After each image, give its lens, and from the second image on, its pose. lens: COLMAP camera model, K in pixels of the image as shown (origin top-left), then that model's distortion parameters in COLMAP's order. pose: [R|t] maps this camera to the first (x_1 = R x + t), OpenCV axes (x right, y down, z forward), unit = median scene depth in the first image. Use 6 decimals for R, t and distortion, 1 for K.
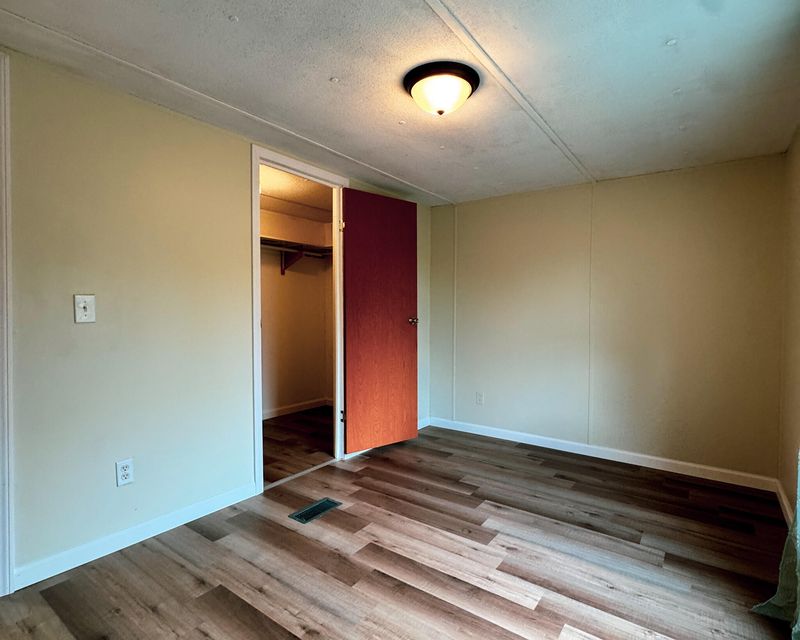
lens RADIAL K [[426.4, 0, 400.2], [0, 426.4, 316.8], [0, 0, 1]] dist [-0.005780, 0.001240]
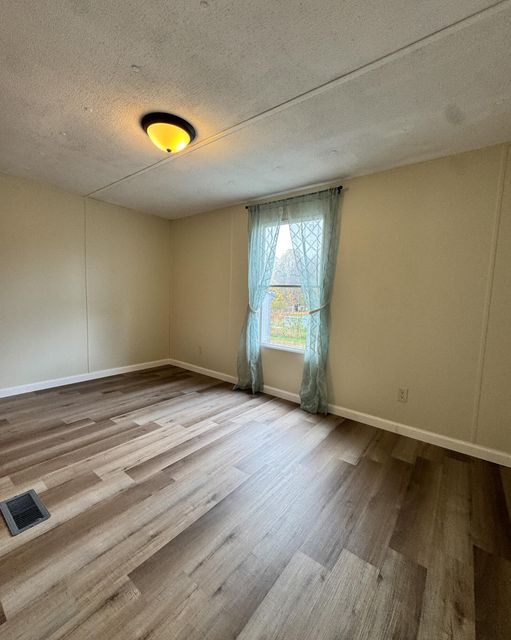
lens RADIAL K [[276.0, 0, 255.2], [0, 276.0, 321.8], [0, 0, 1]] dist [-0.003128, -0.000437]
pose [[0.030034, -0.102218, 0.994308, -0.739327], [-0.020966, 0.994474, 0.102869, 0.002382], [-0.999329, -0.023936, 0.027725, 0.548769]]
